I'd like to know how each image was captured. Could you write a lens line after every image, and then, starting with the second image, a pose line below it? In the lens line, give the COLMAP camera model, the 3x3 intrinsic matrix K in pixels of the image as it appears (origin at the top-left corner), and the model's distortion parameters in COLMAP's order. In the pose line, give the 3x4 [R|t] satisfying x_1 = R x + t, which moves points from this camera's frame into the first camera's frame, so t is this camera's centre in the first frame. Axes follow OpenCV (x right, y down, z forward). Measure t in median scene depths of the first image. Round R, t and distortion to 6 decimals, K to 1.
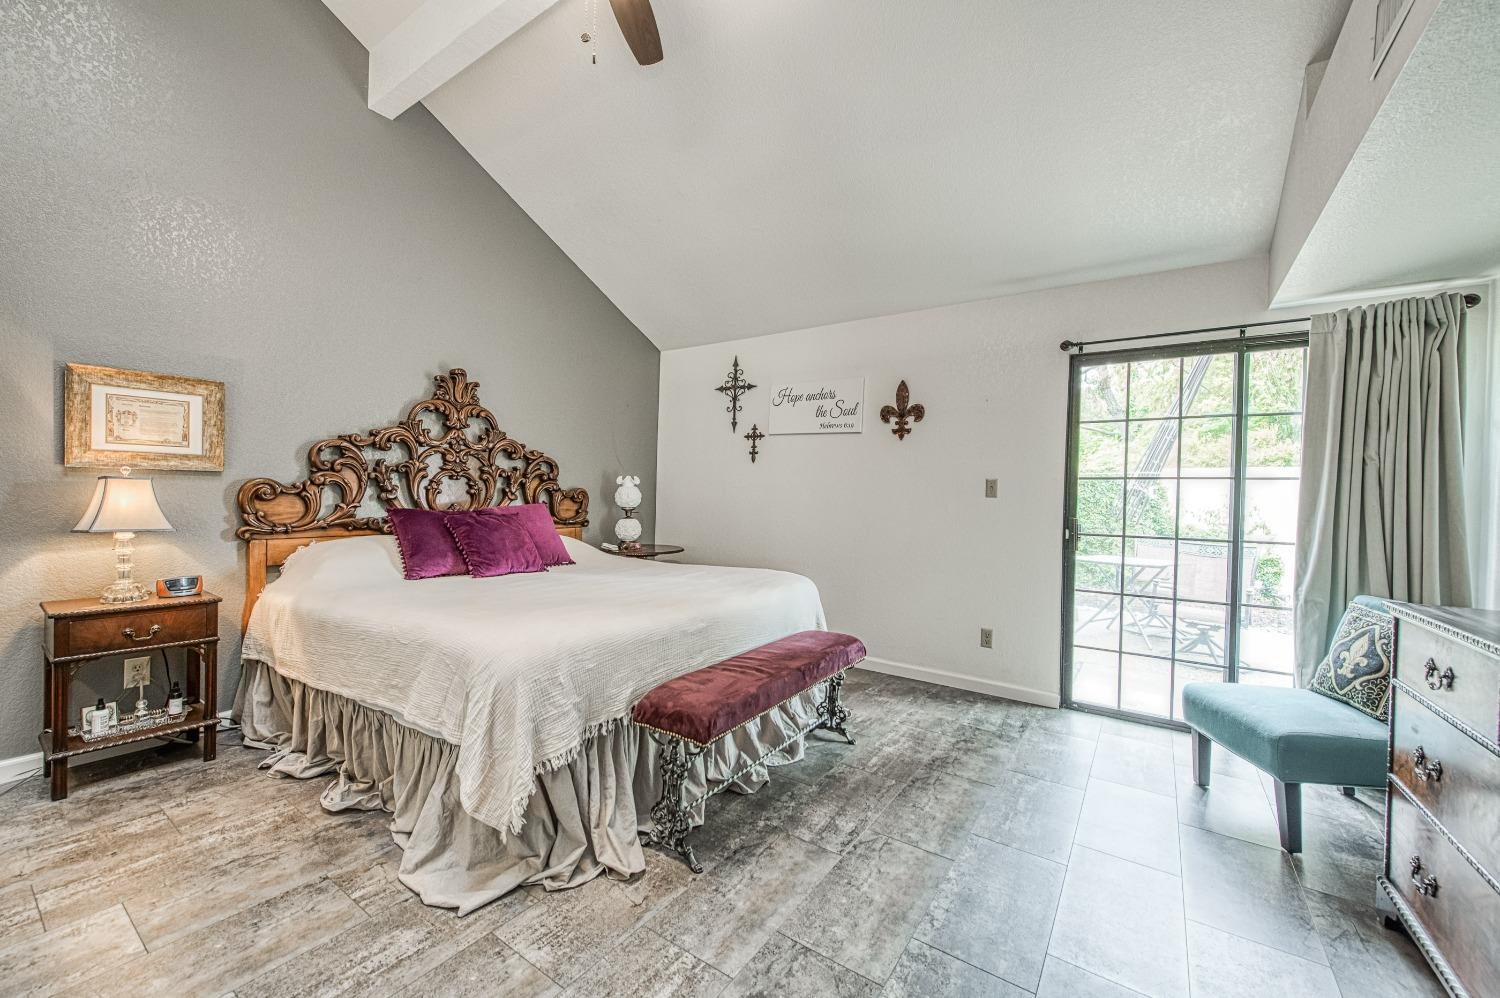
lens RADIAL K [[596.5, 0, 748.3], [0, 596.5, 520.6], [0, 0, 1]] dist [0.000276, -0.000180]
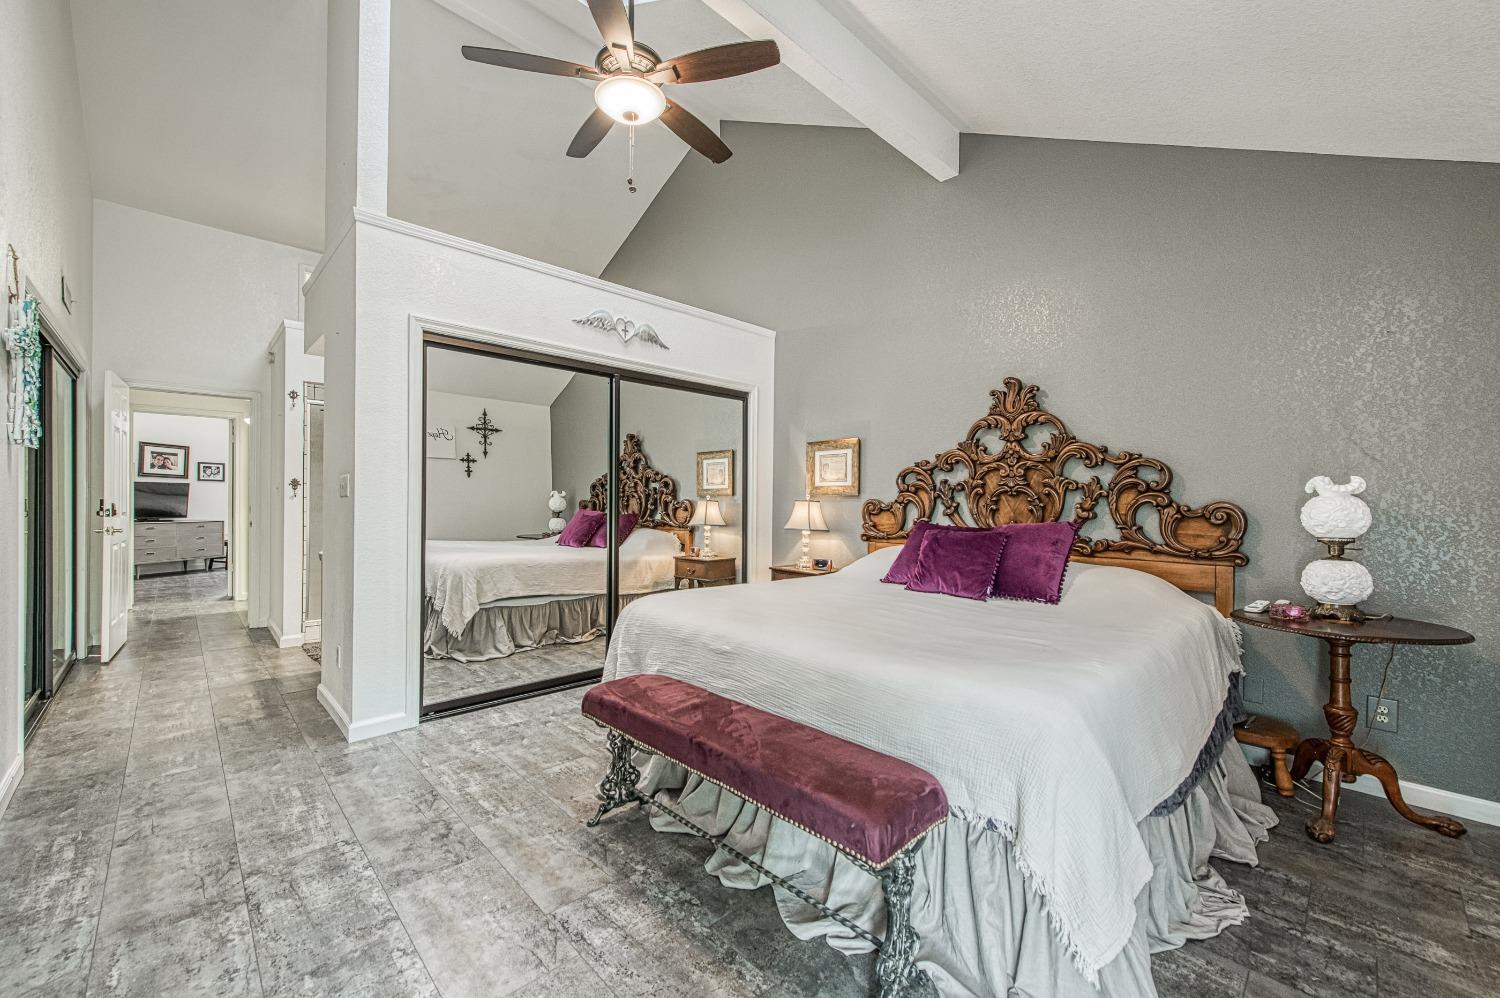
lens RADIAL K [[596.5, 0, 748.3], [0, 596.5, 520.6], [0, 0, 1]] dist [0.000276, -0.000180]
pose [[-0.206377, 0.010550, -0.978416, 0.687134], [-0.054406, 0.998271, 0.022240, -0.036211], [0.976959, 0.057822, -0.205446, 1.043991]]
